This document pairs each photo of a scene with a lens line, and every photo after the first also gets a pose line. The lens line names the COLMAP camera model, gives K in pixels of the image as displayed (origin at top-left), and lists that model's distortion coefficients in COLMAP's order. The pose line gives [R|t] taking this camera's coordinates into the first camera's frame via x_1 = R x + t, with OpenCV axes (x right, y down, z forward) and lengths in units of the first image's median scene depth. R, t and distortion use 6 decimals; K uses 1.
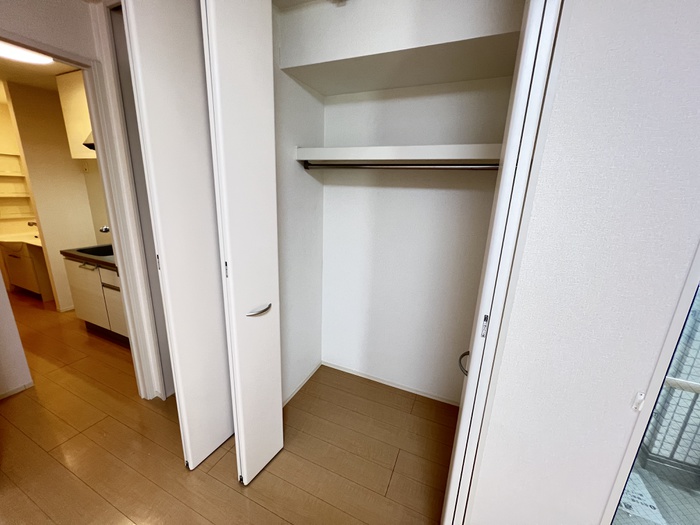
lens RADIAL K [[277.5, 0, 350.0], [0, 277.5, 262.5], [0, 0, 1]] dist [-0.001643, 0.000018]
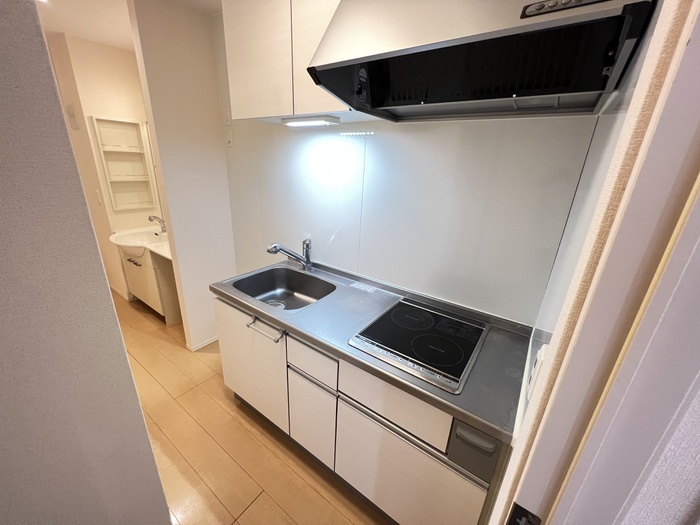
lens RADIAL K [[277.5, 0, 350.0], [0, 277.5, 262.5], [0, 0, 1]] dist [-0.001643, 0.000018]
pose [[0.979869, 0.071433, -0.186424, -0.500547], [-0.057556, 0.995225, 0.078827, -0.115943], [0.191165, -0.066510, 0.979302, 0.377874]]
